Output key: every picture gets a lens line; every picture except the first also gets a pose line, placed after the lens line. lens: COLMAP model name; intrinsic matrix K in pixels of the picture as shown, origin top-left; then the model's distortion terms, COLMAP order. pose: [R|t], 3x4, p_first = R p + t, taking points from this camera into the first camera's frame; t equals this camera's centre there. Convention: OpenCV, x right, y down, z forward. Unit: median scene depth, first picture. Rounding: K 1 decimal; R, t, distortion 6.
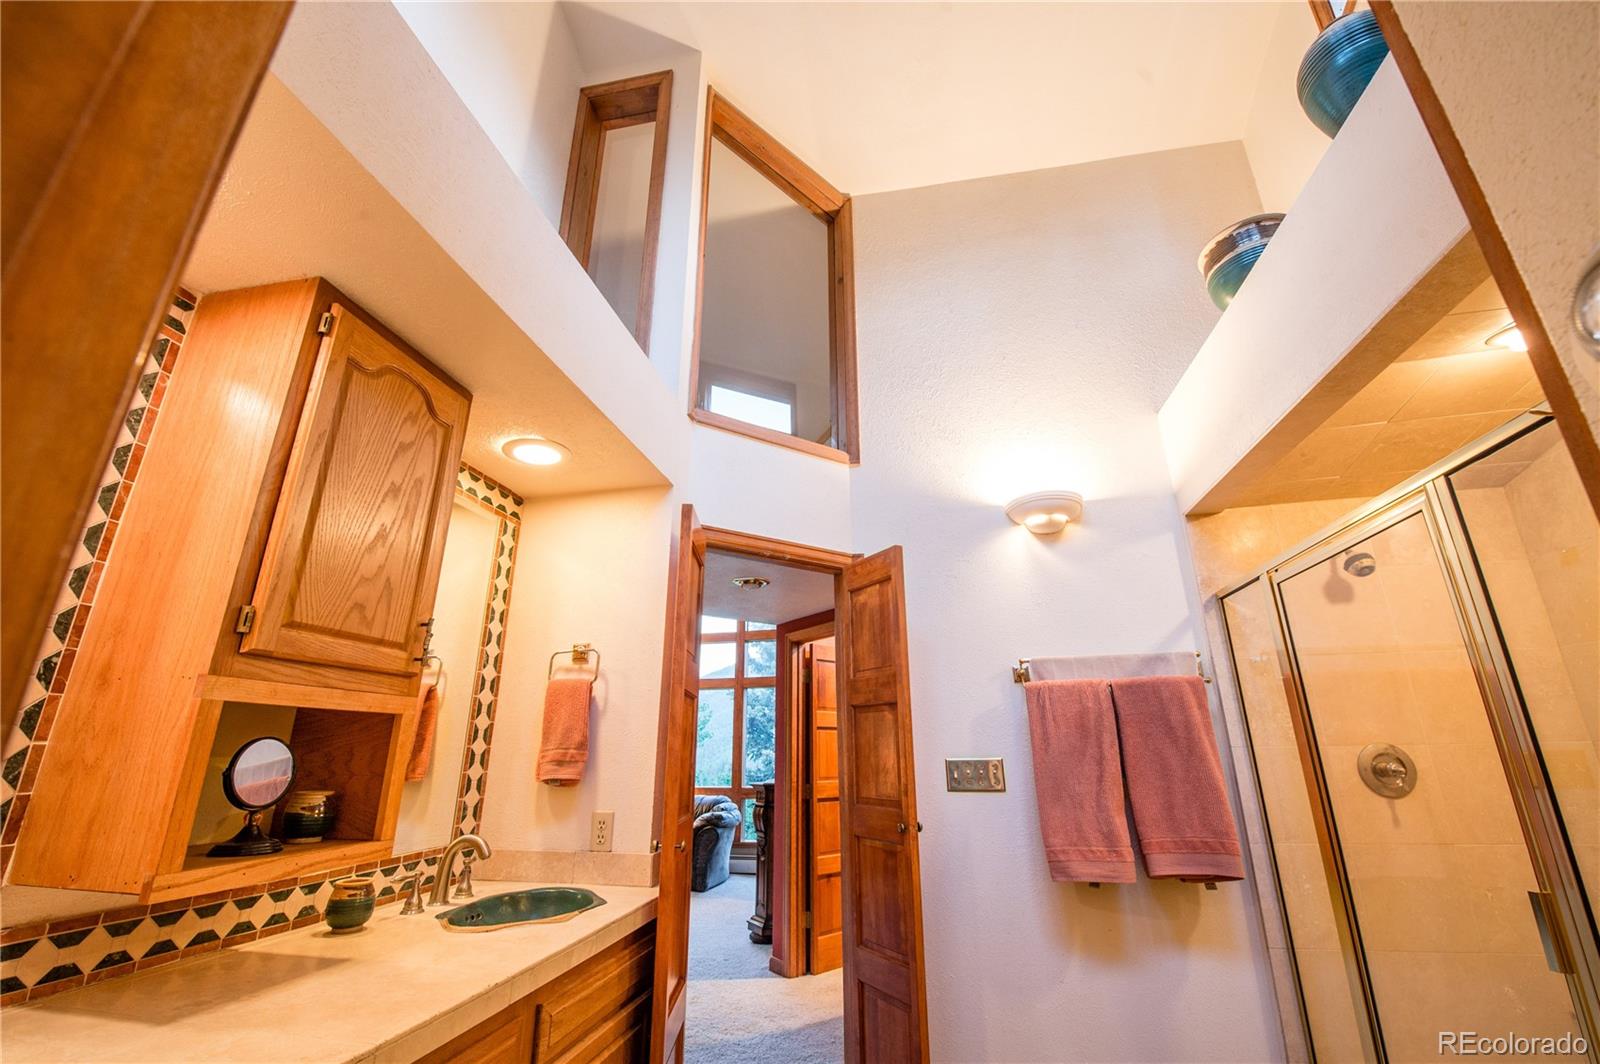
lens RADIAL K [[656.9, 0, 807.2], [0, 656.9, 526.4], [0, 0, 1]] dist [-0.017340, -0.000075]
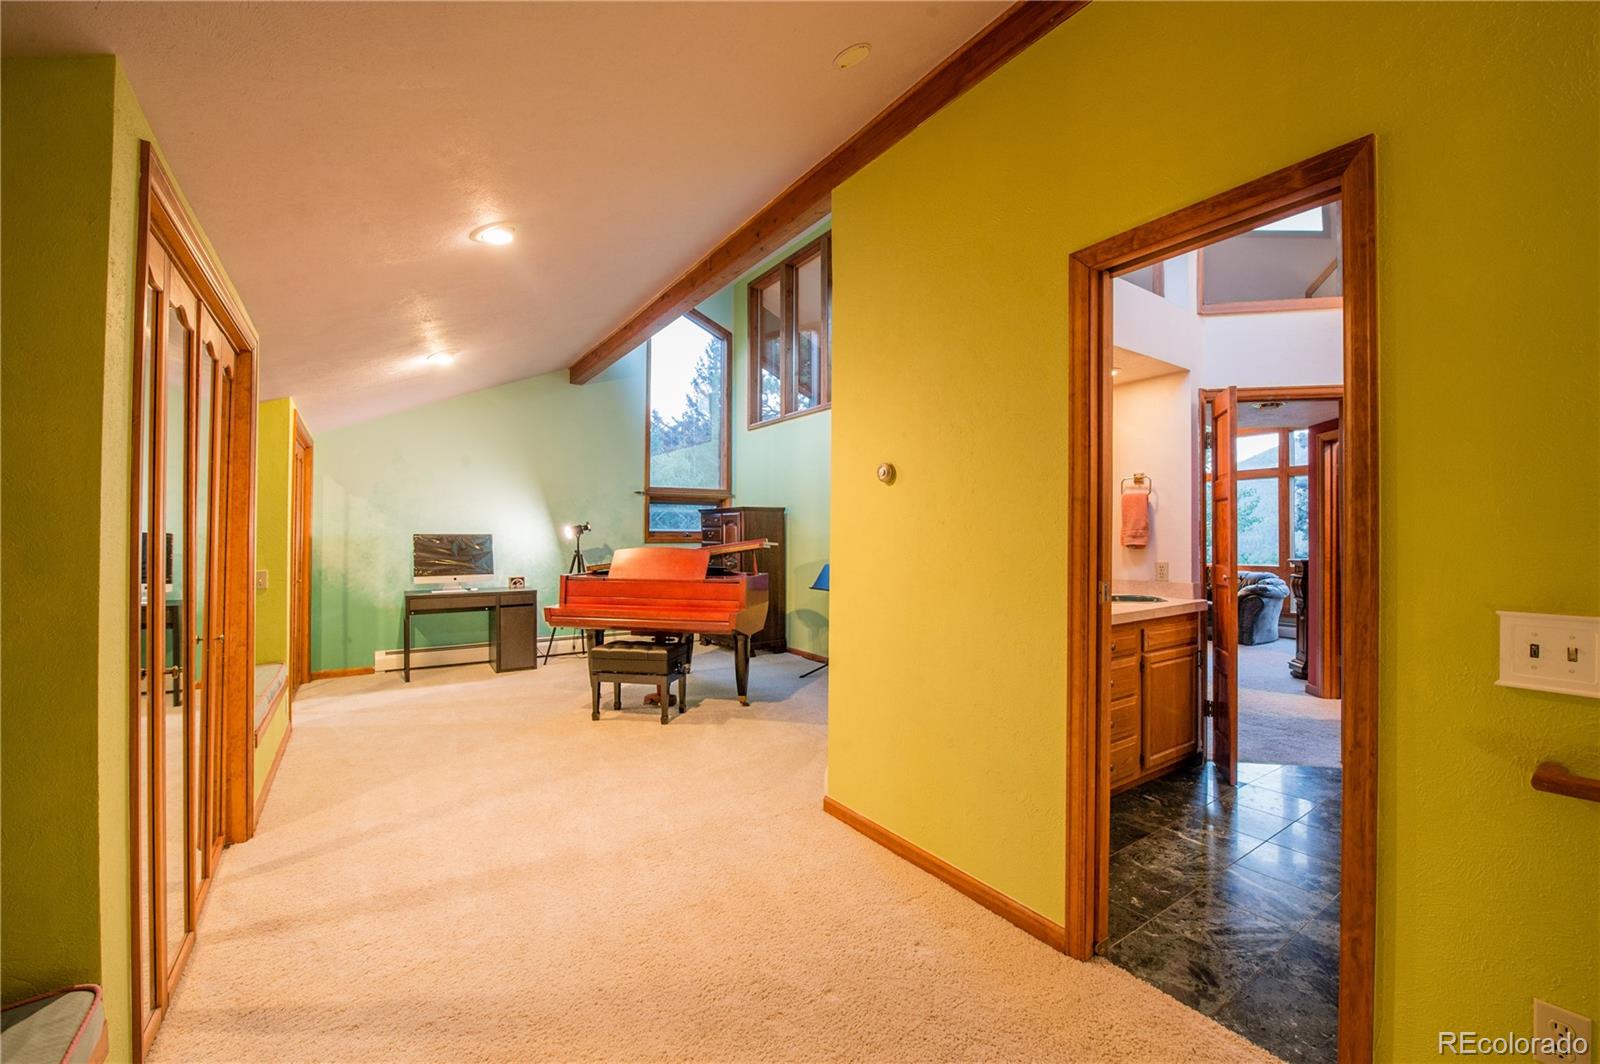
lens RADIAL K [[636.1, 0, 800.0], [0, 636.1, 532.0], [0, 0, 1]] dist [-0.016842, 0.000060]
pose [[0.710266, 0.000304, -0.703934, 0.141295], [0.223938, 0.947951, 0.226363, -0.177519], [0.667364, -0.318415, 0.673229, -0.547769]]
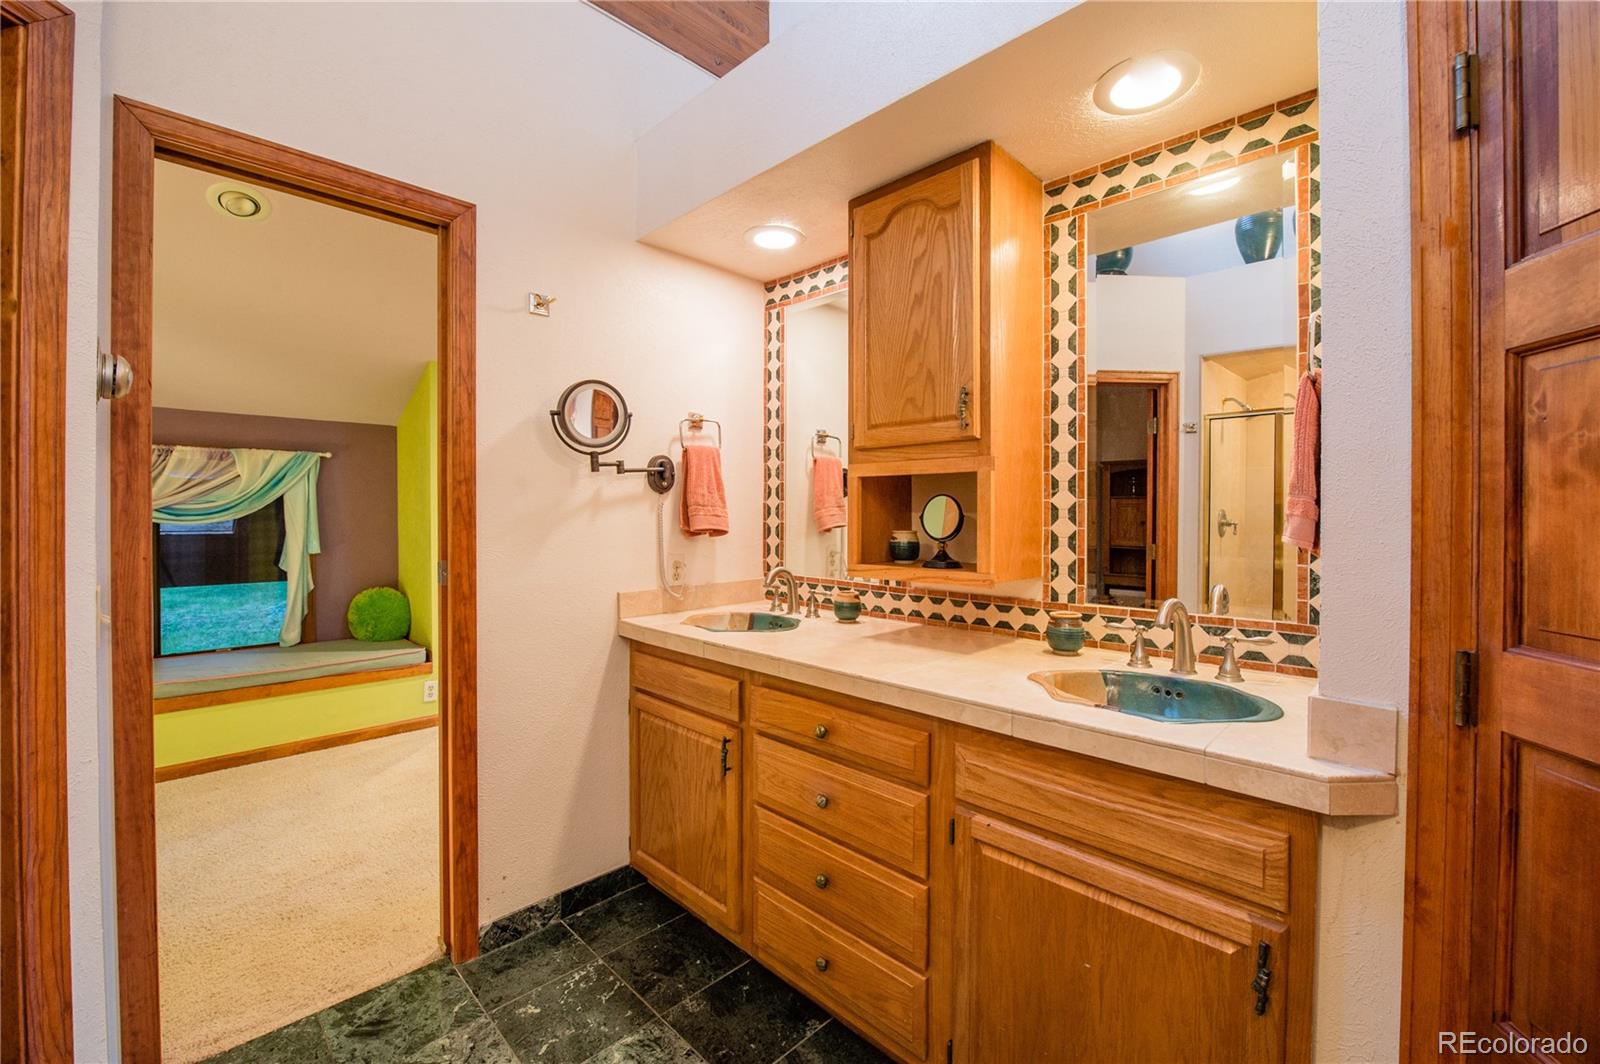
lens RADIAL K [[656.9, 0, 807.2], [0, 656.9, 526.4], [0, 0, 1]] dist [-0.017340, -0.000075]
pose [[-0.557153, 0.016093, -0.830254, 0.219561], [0.269500, 0.949199, -0.162454, 0.213014], [0.785461, -0.314265, -0.533186, 0.590661]]
